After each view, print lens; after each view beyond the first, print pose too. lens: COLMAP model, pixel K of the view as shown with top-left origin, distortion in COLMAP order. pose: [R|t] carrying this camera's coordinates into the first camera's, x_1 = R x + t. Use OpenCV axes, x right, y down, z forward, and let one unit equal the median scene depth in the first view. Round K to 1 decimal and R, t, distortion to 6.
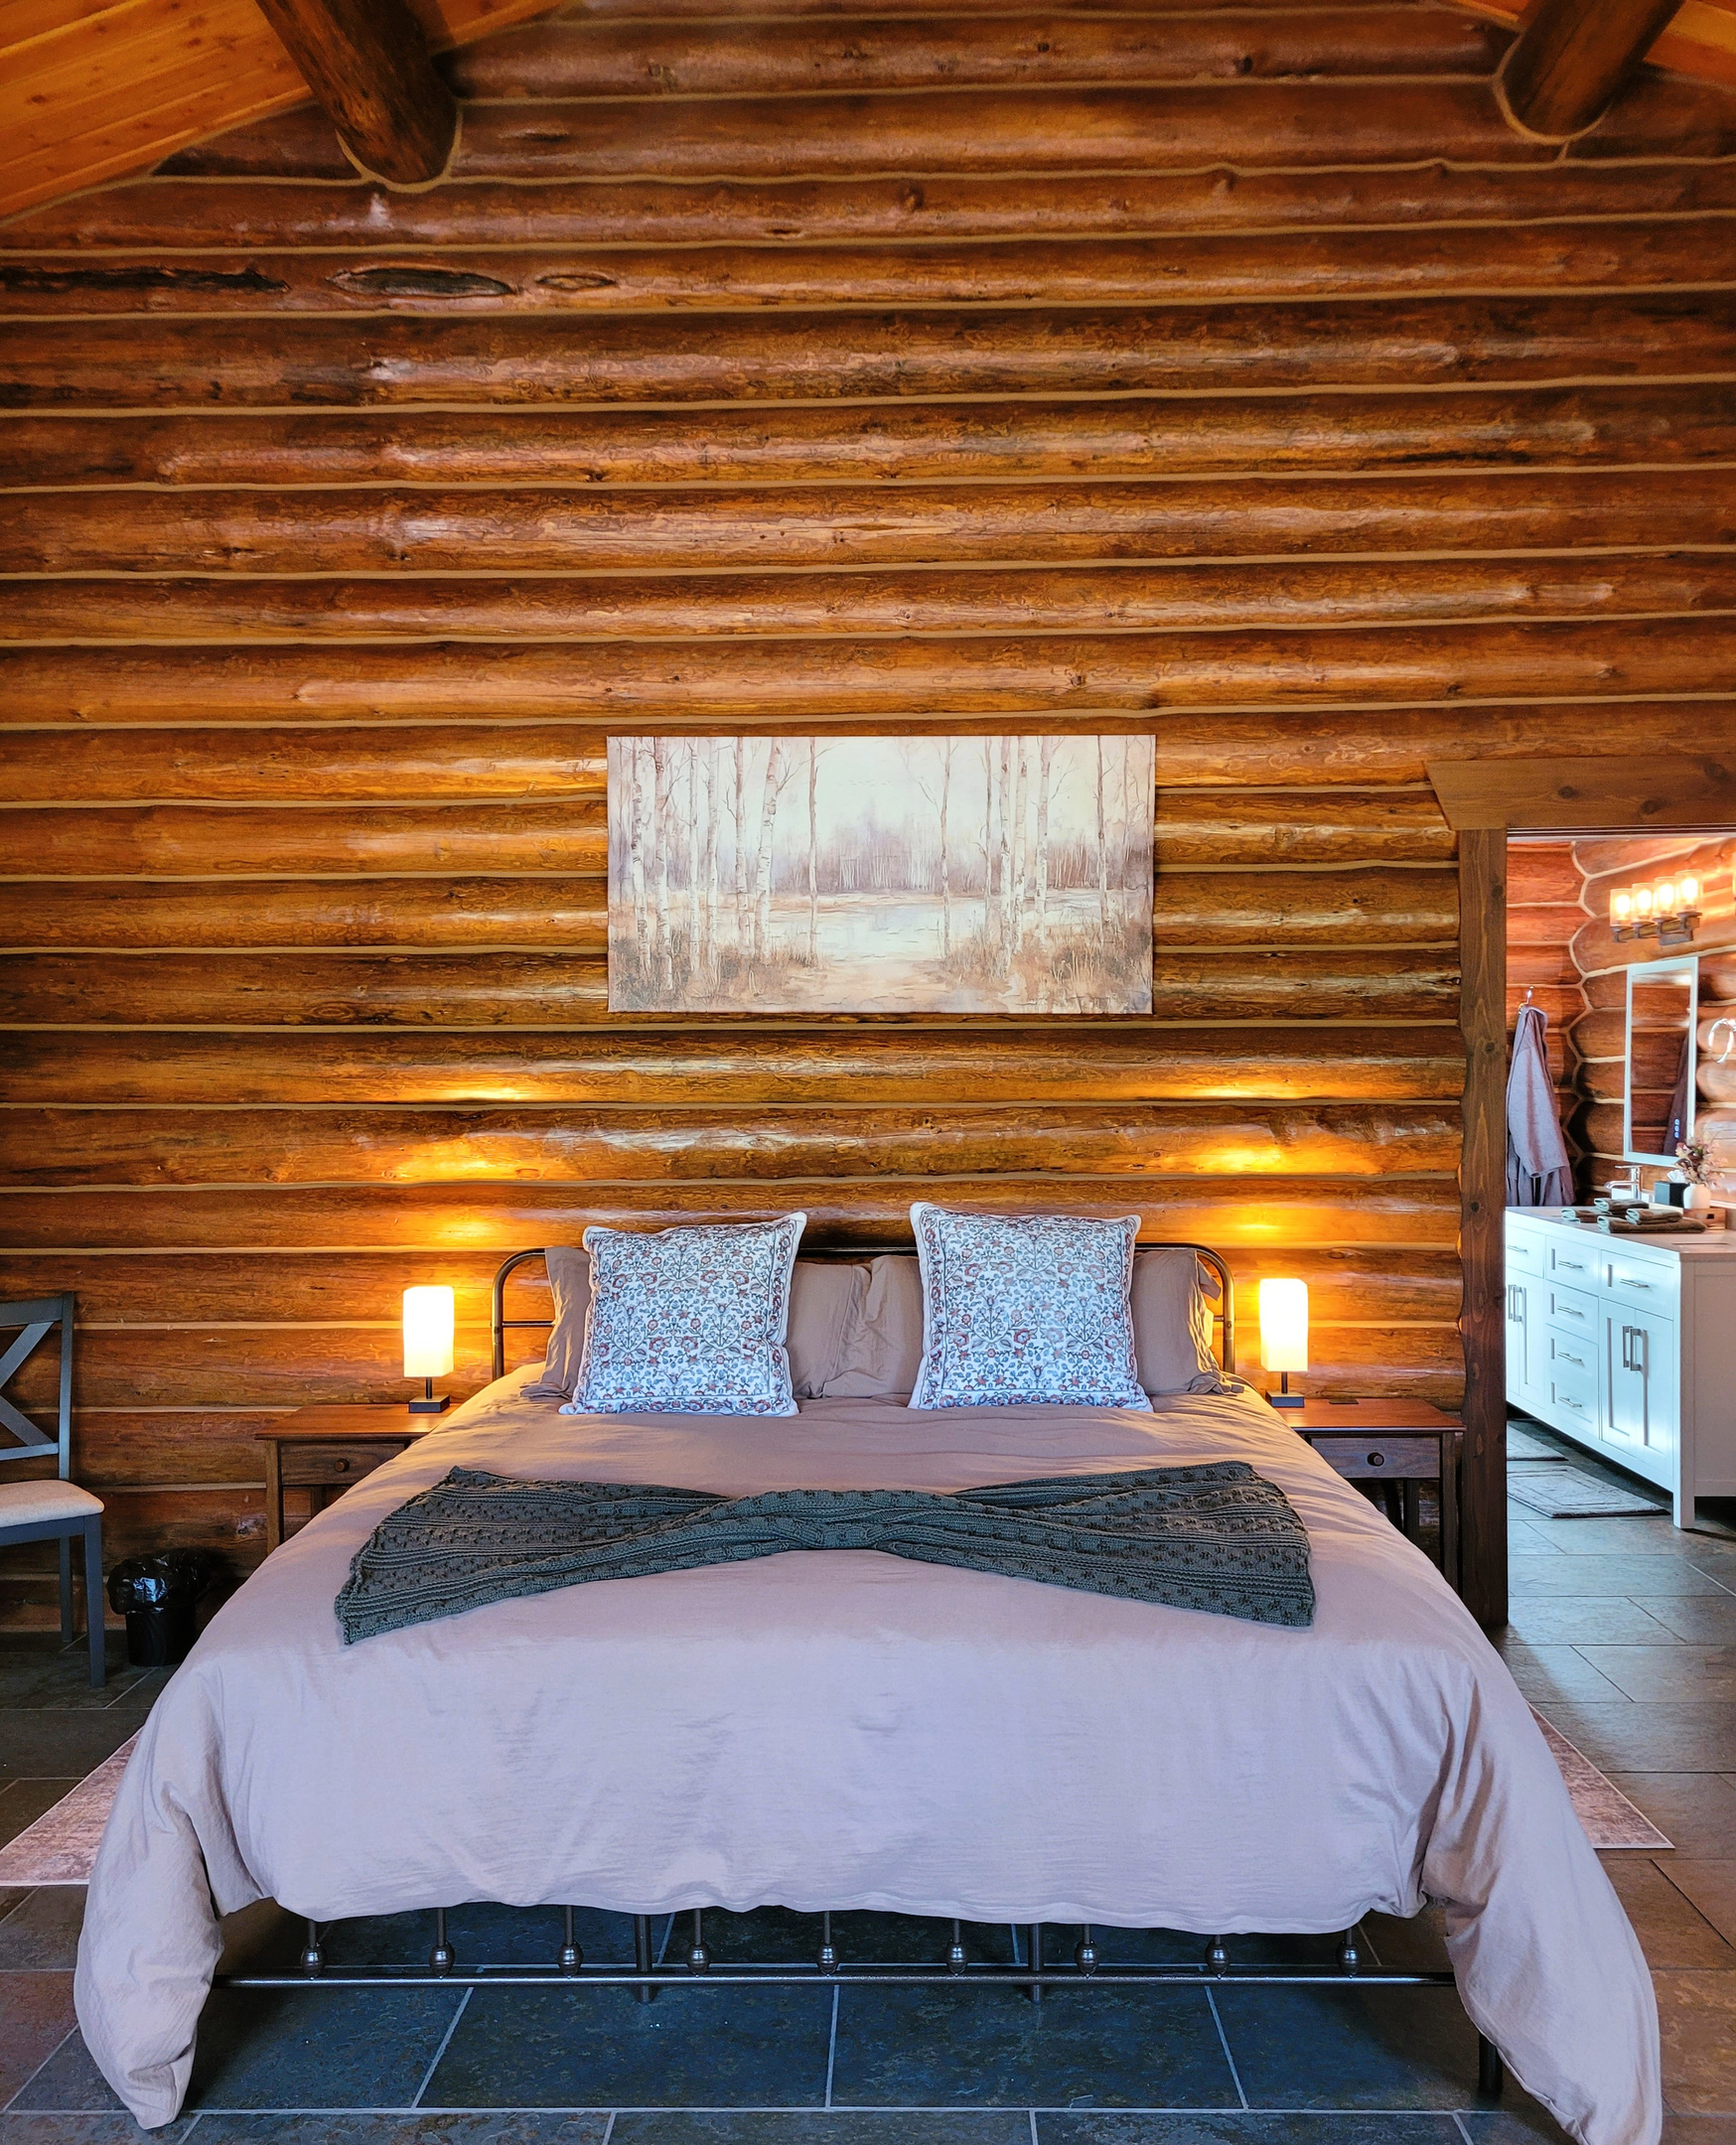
lens RADIAL K [[1747.4, 0, 886.3], [0, 1747.4, 1136.2], [0, 0, 1]] dist [0.051025, -0.018367]
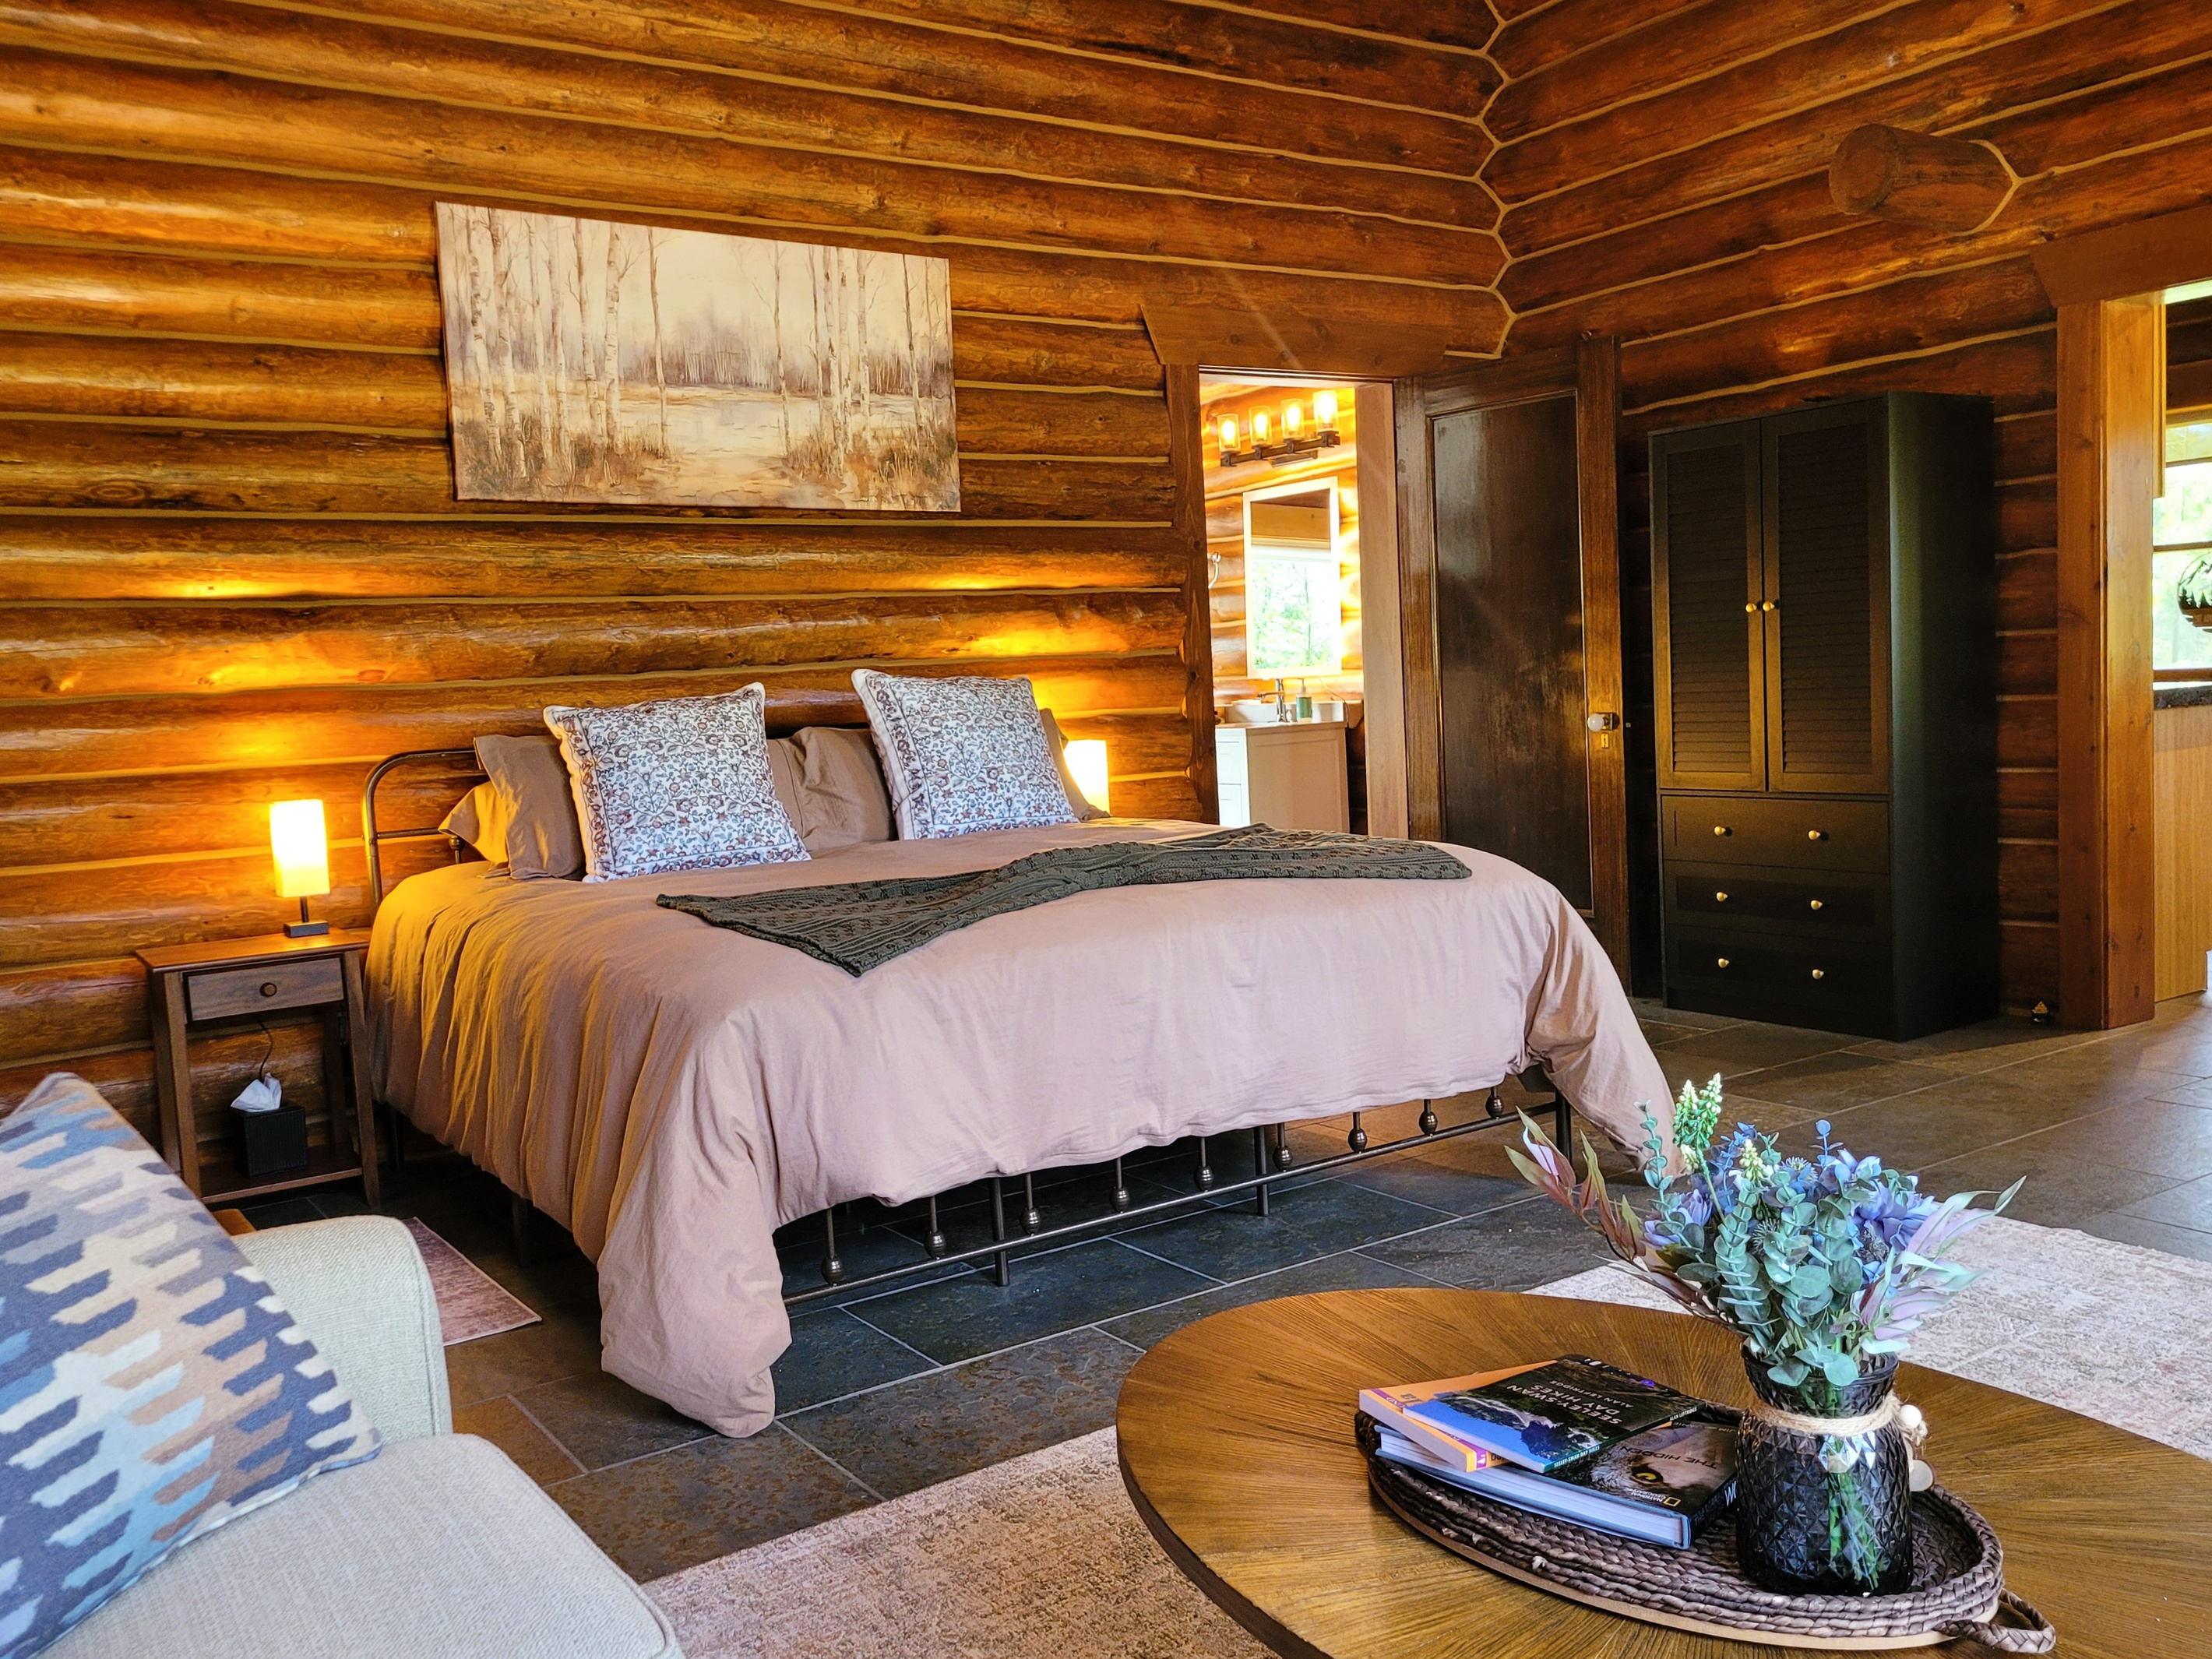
lens RADIAL K [[1854.5, 0, 1108.1], [0, 1854.5, 830.7], [0, 0, 1]] dist [0.069934, -0.044085]
pose [[0.814106, -0.081184, 0.575014, -0.470965], [0.067853, 0.996696, 0.044654, 0.086462], [-0.576739, 0.002663, 0.816924, -0.027411]]
